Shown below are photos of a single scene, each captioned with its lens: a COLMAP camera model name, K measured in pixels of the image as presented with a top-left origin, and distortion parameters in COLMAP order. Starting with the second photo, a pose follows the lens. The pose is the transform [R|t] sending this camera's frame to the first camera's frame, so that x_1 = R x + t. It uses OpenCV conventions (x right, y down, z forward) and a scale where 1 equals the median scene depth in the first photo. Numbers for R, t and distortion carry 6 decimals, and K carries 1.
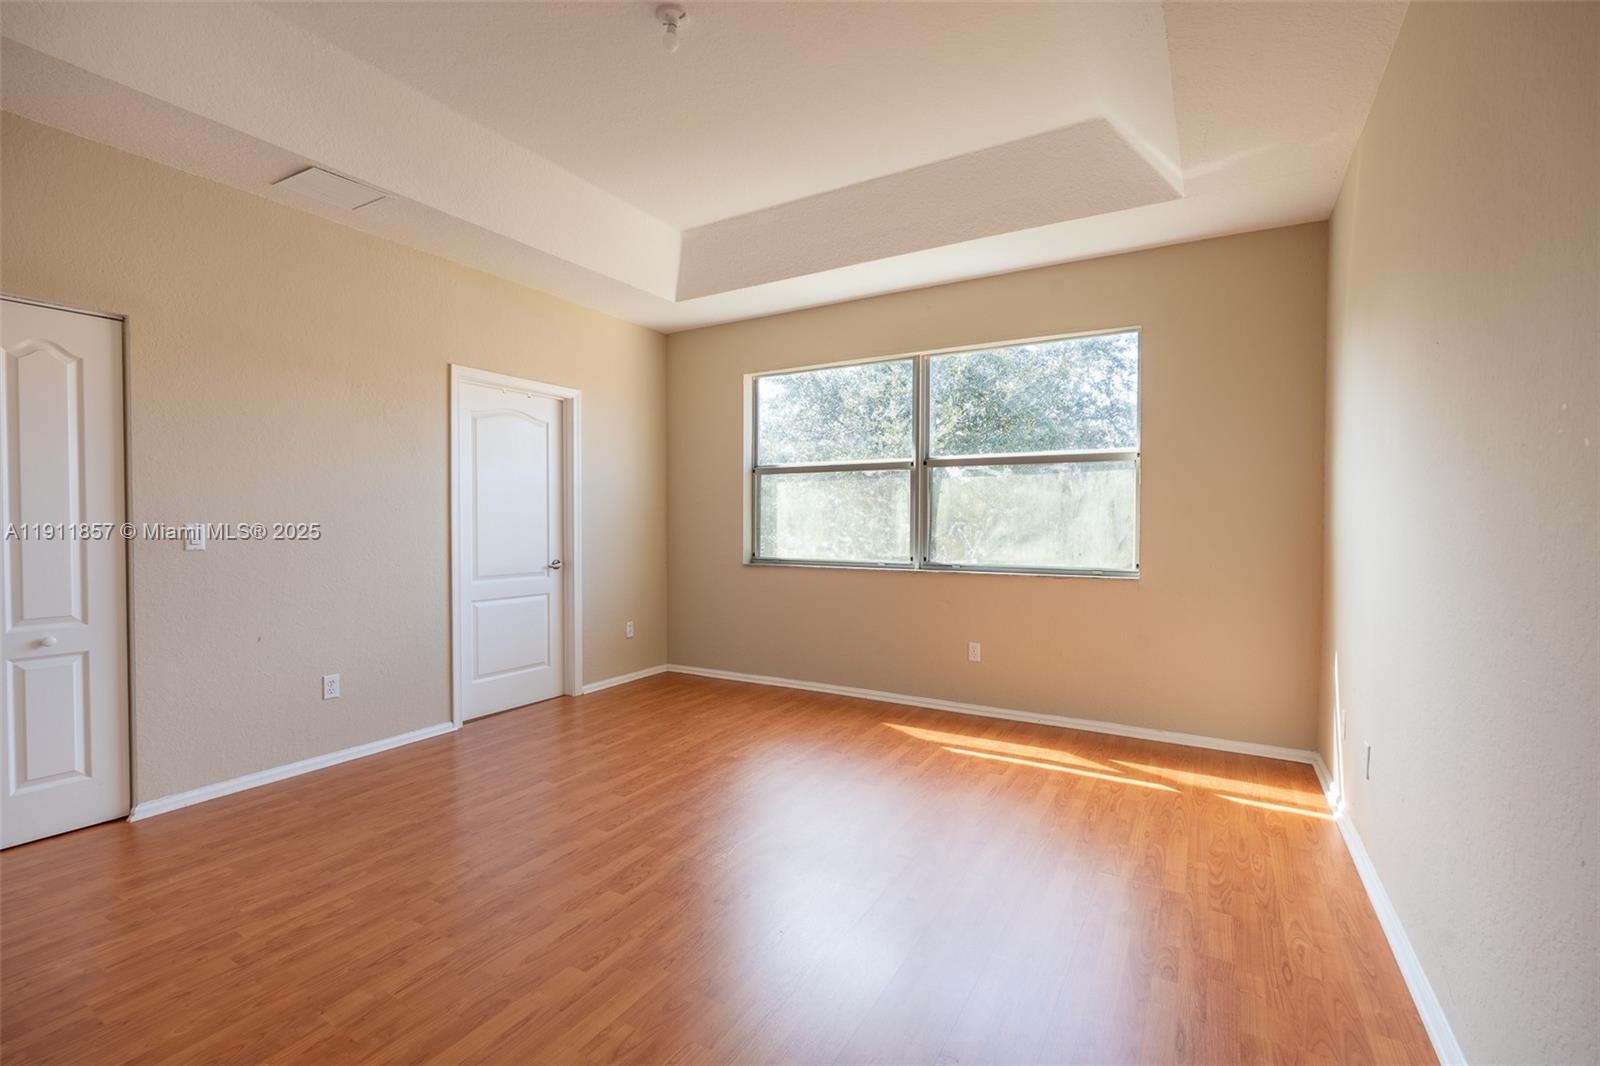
lens RADIAL K [[700.6, 0, 798.0], [0, 700.6, 533.4], [0, 0, 1]] dist [-0.002360, -0.000186]
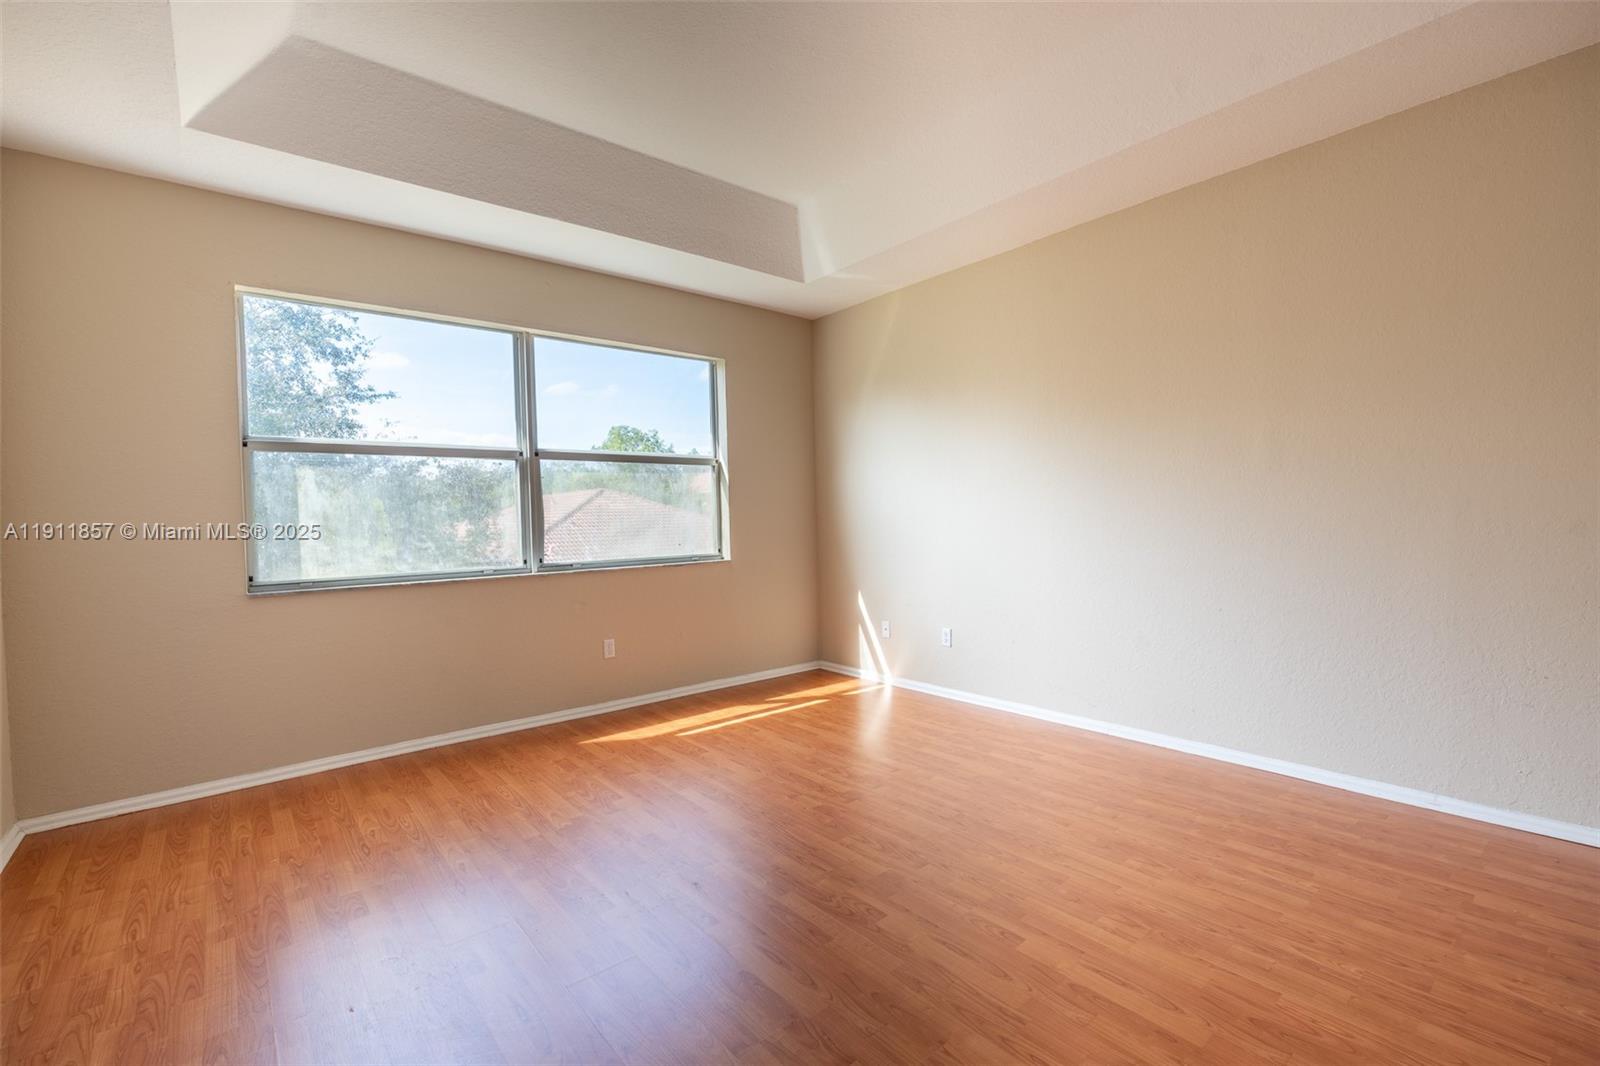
lens RADIAL K [[700.6, 0, 798.0], [0, 700.6, 533.4], [0, 0, 1]] dist [-0.002360, -0.000186]
pose [[0.333244, -0.033326, 0.942251, -0.591722], [0.039780, 0.998982, 0.021263, -0.004636], [-0.942001, 0.030397, 0.334231, 0.409949]]
